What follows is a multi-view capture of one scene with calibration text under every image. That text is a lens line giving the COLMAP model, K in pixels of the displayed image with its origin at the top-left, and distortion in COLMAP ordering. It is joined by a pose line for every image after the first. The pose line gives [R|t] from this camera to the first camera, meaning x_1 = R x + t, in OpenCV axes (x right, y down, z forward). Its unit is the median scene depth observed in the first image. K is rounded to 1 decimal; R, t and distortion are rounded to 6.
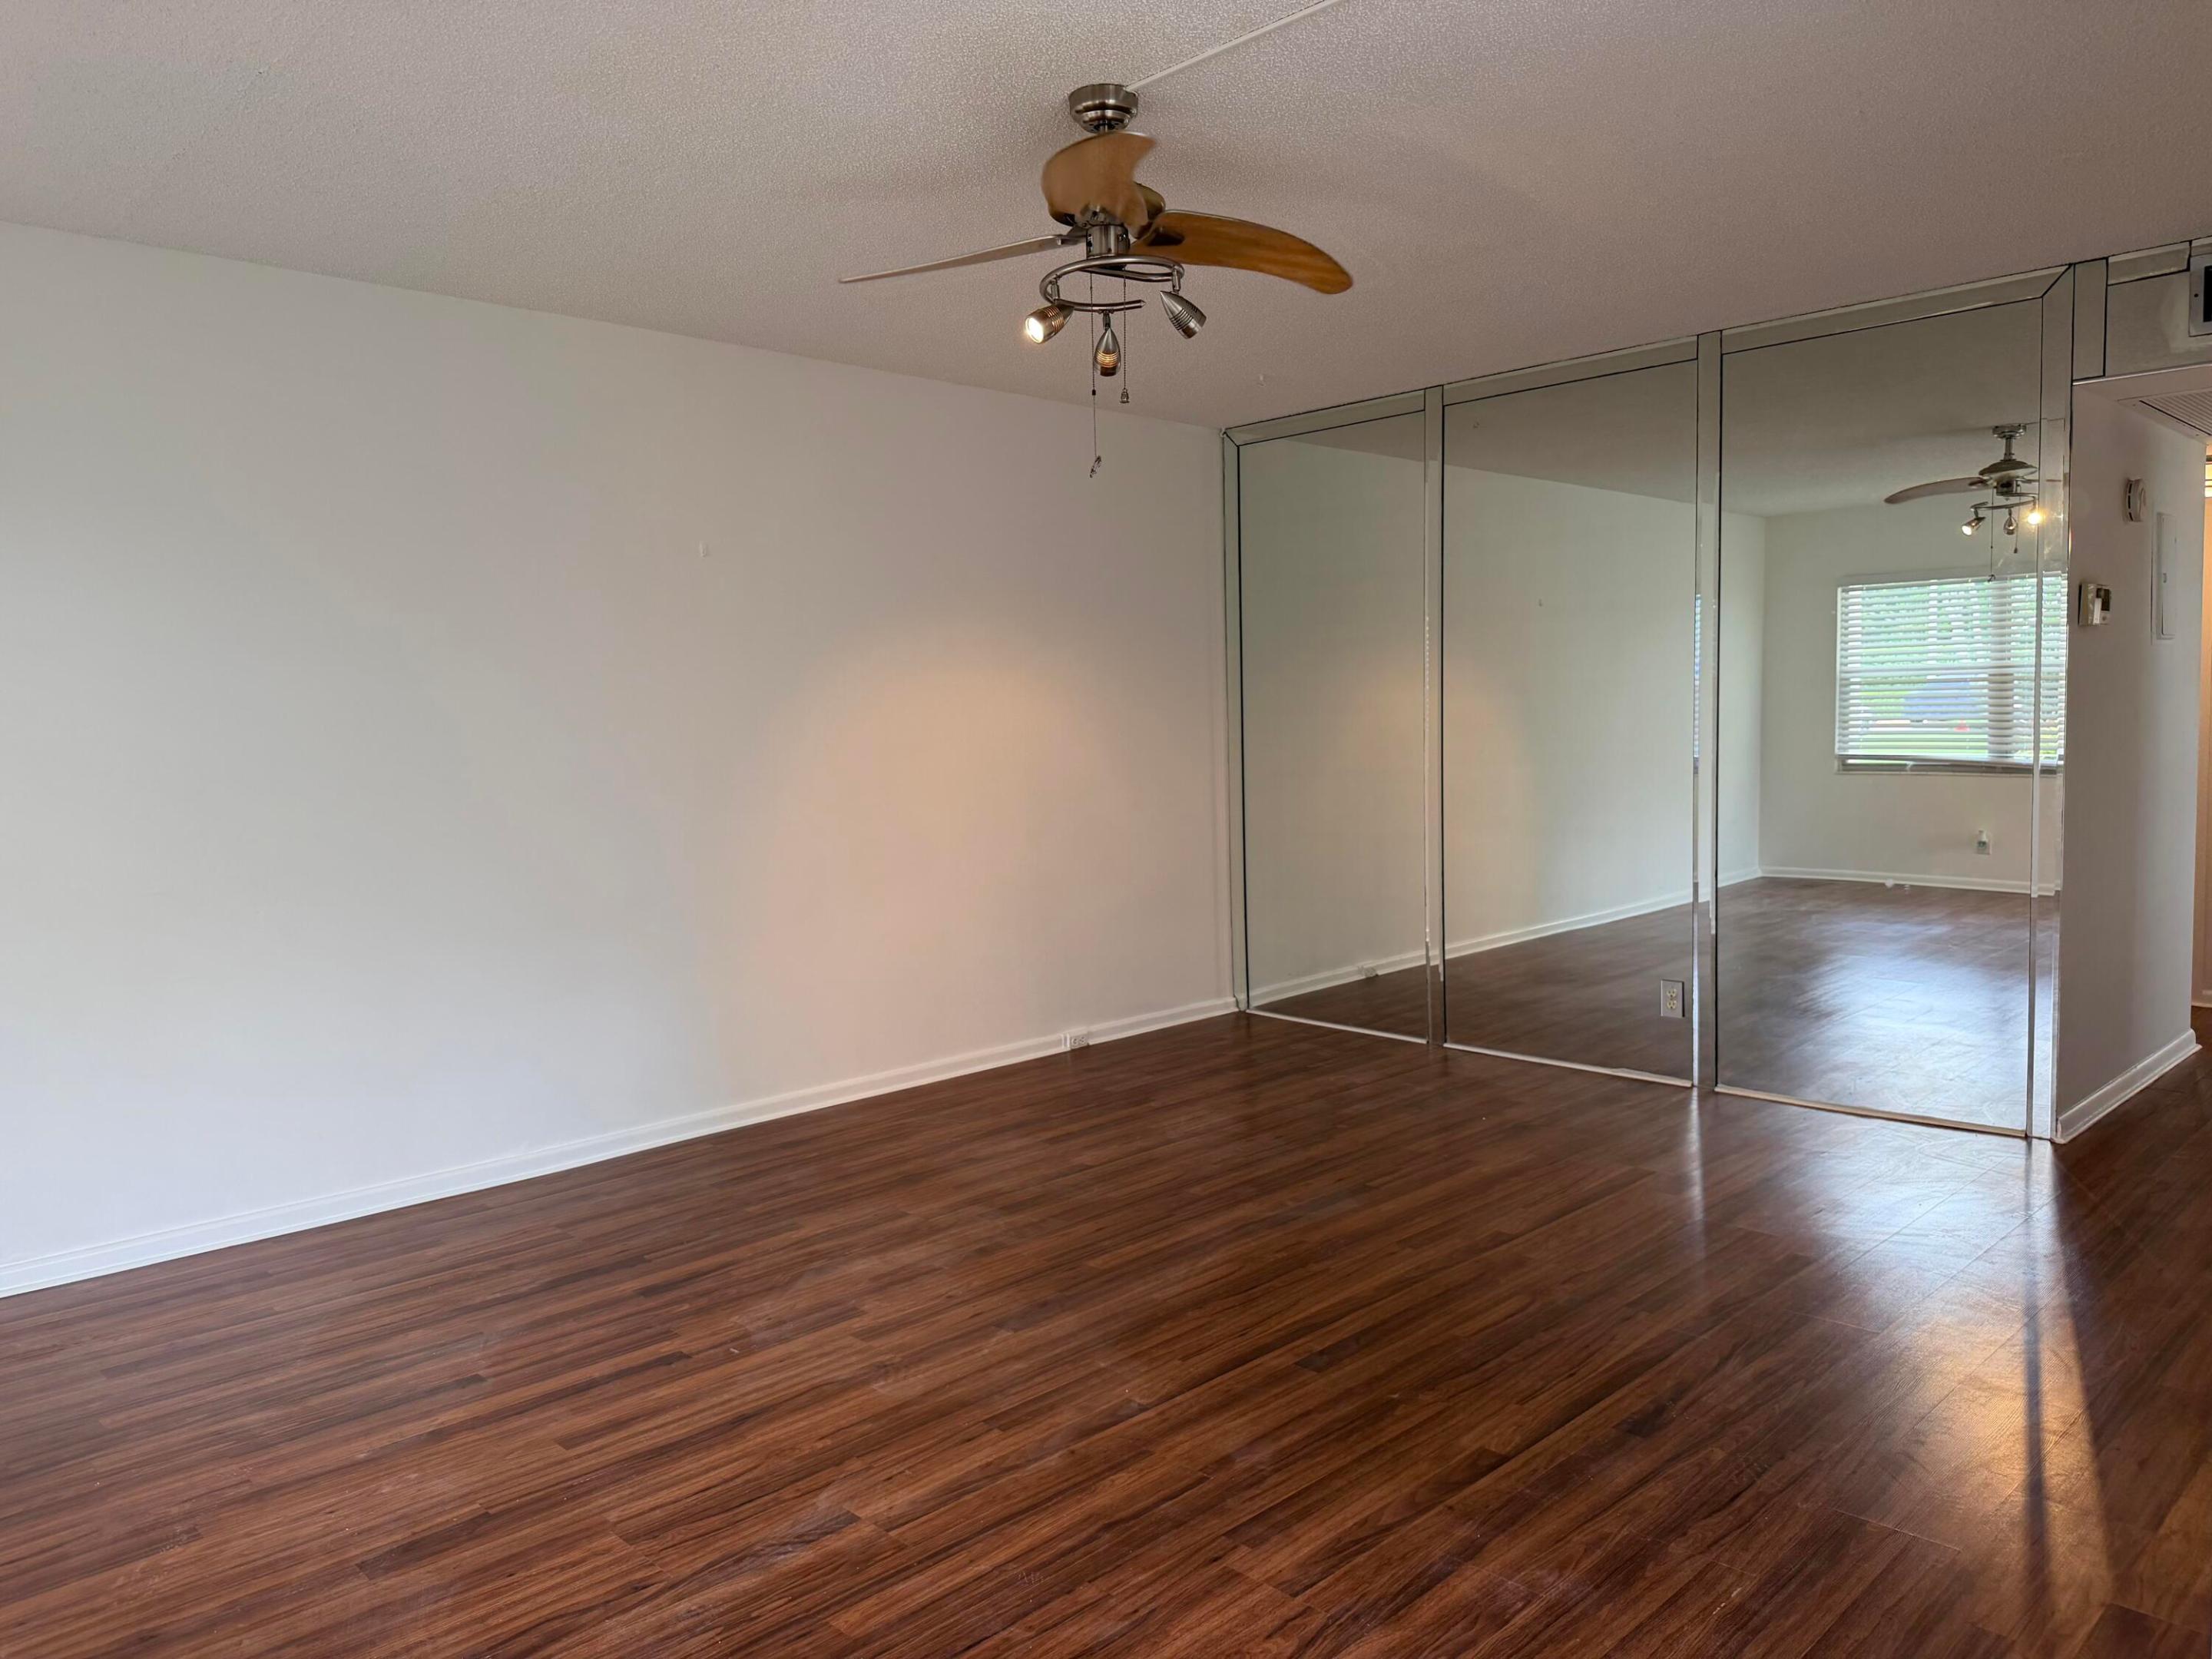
lens RADIAL K [[1562.5, 0, 1093.8], [0, 1562.5, 834.6], [0, 0, 1]] dist [0.004172, -0.011478]
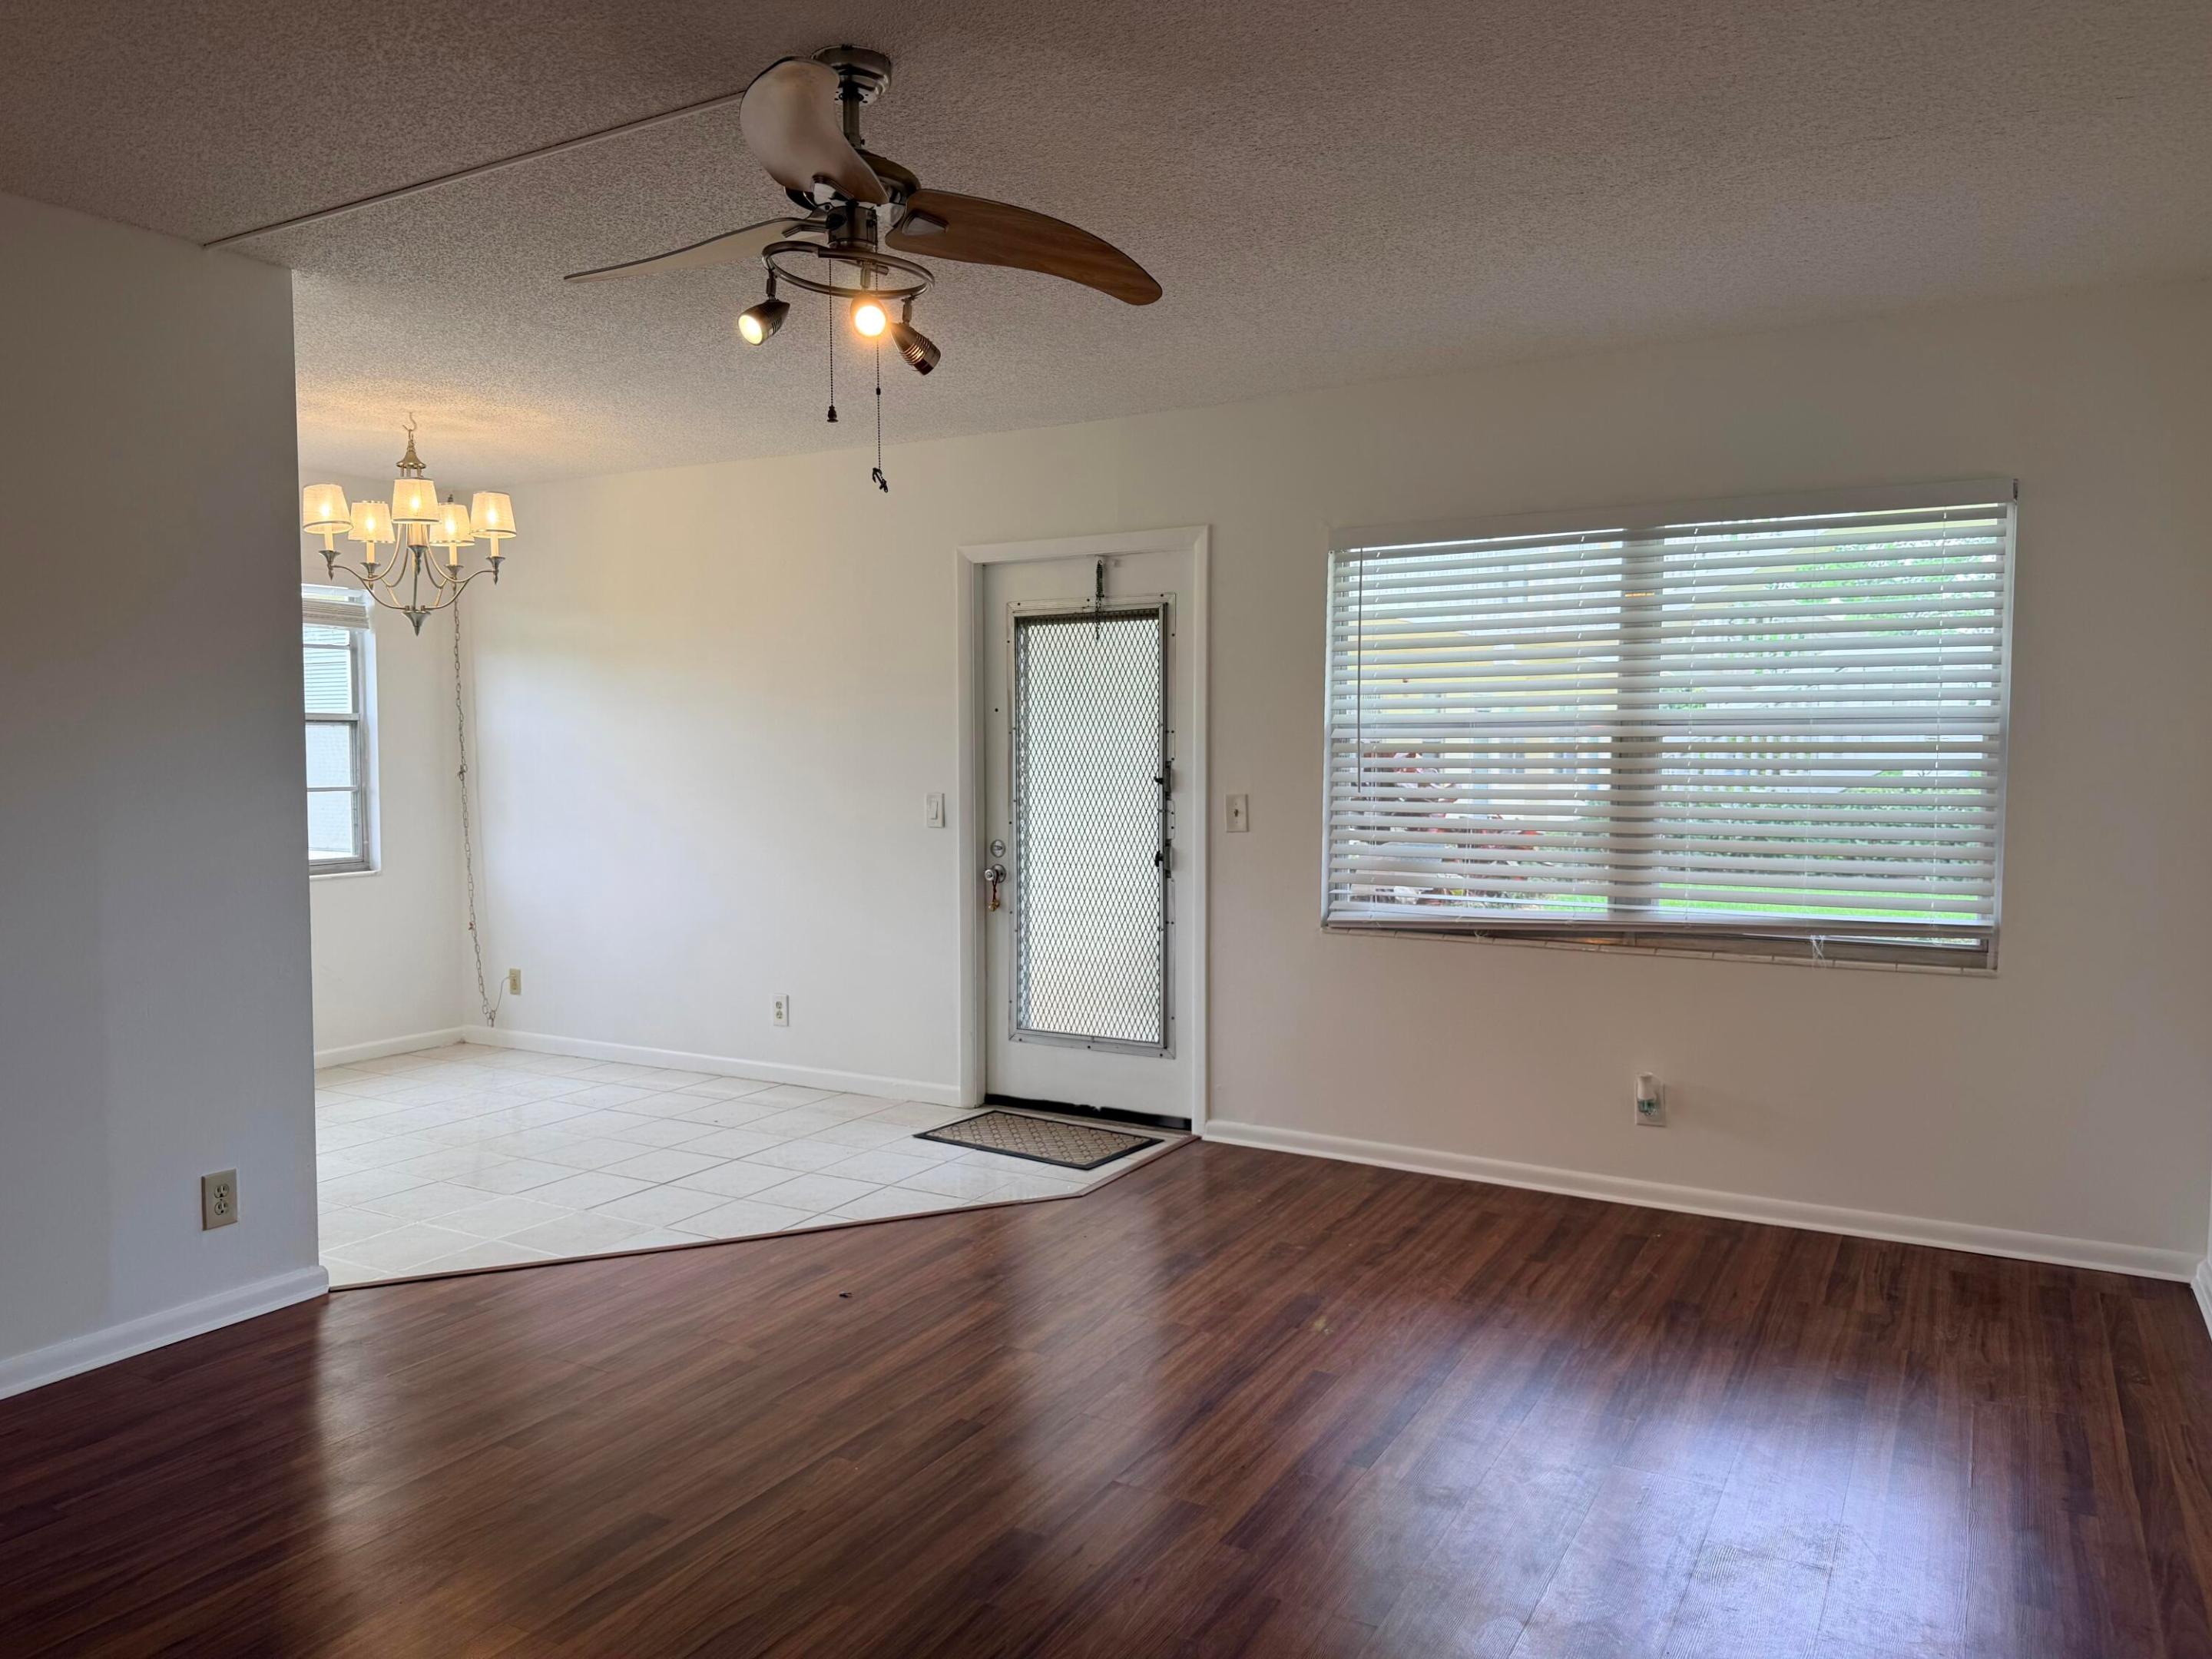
lens RADIAL K [[1526.8, 0, 1106.0], [0, 1526.8, 829.5], [0, 0, 1]] dist [0.187861, -0.426489]
pose [[-0.958644, 0.038892, -0.281938, 0.090081], [-0.000596, 0.990343, 0.138639, -0.120409], [0.284607, 0.133074, -0.949363, 1.320407]]
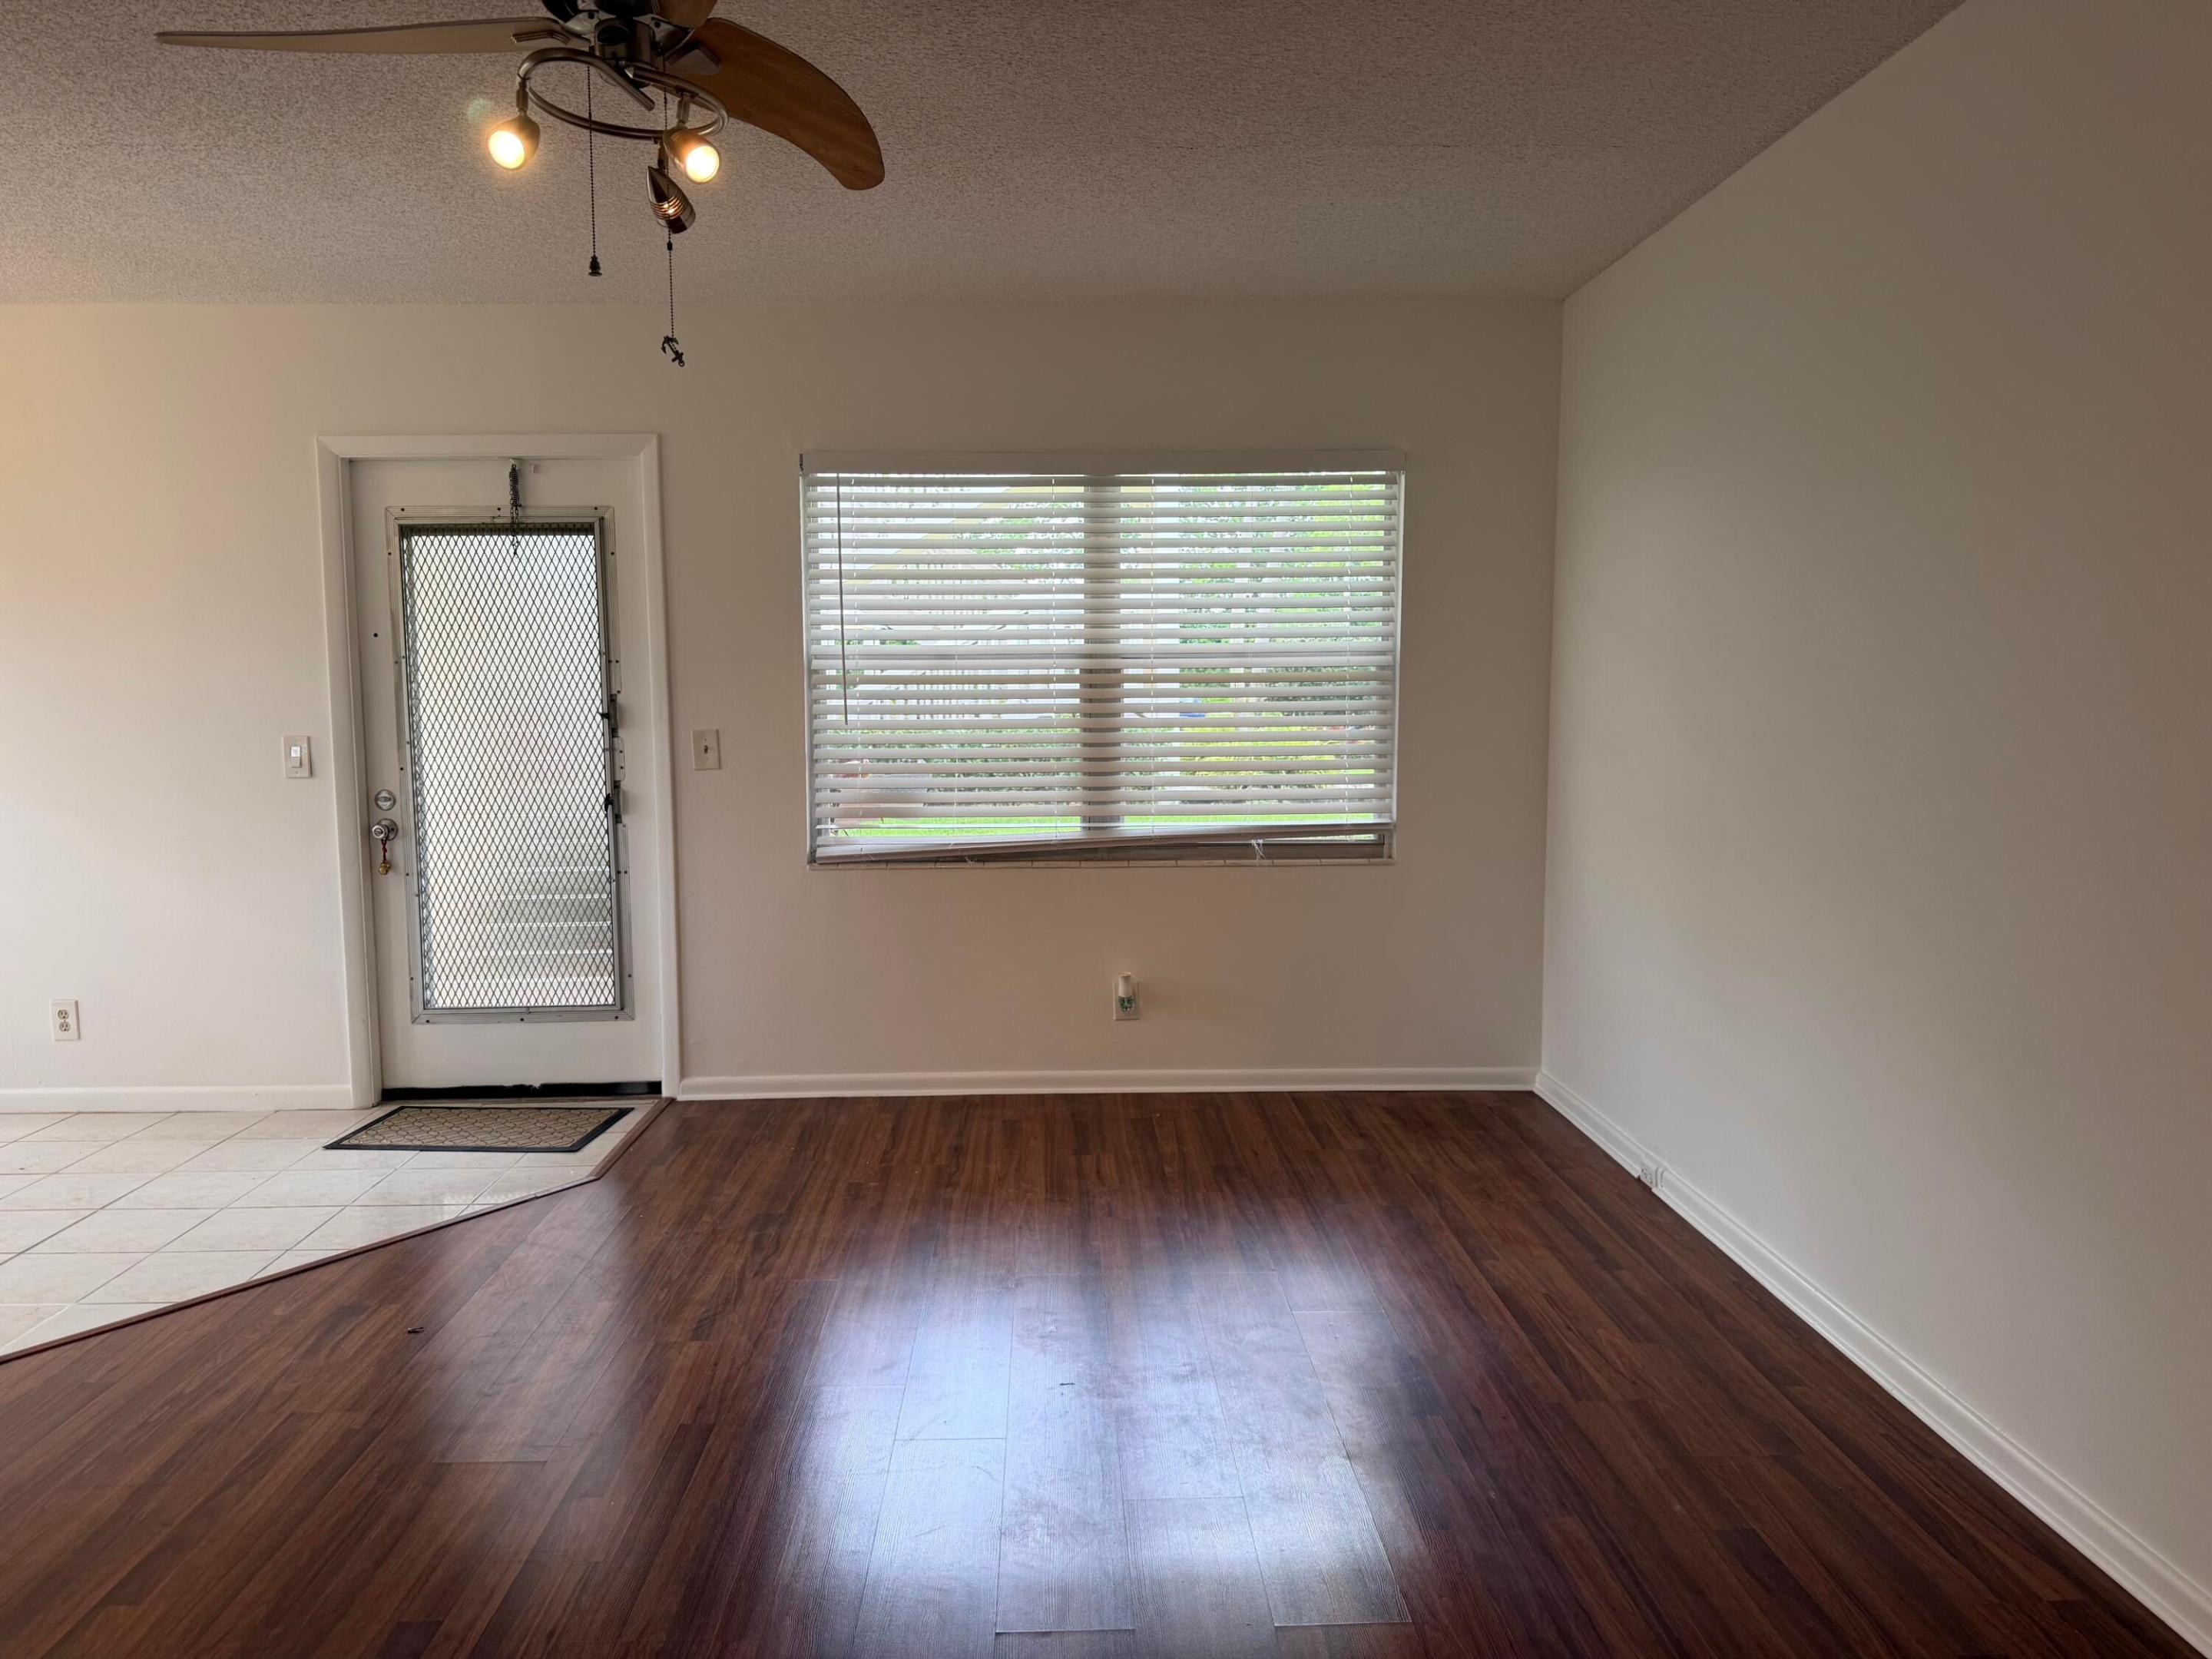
lens RADIAL K [[1525.7, 0, 1111.0], [0, 1525.7, 831.6], [0, 0, 1]] dist [0.089826, -0.159368]
pose [[-0.662495, 0.098155, -0.742608, 0.295197], [-0.040200, 0.985290, 0.166095, -0.106085], [0.747987, 0.139890, -0.648803, 1.168631]]
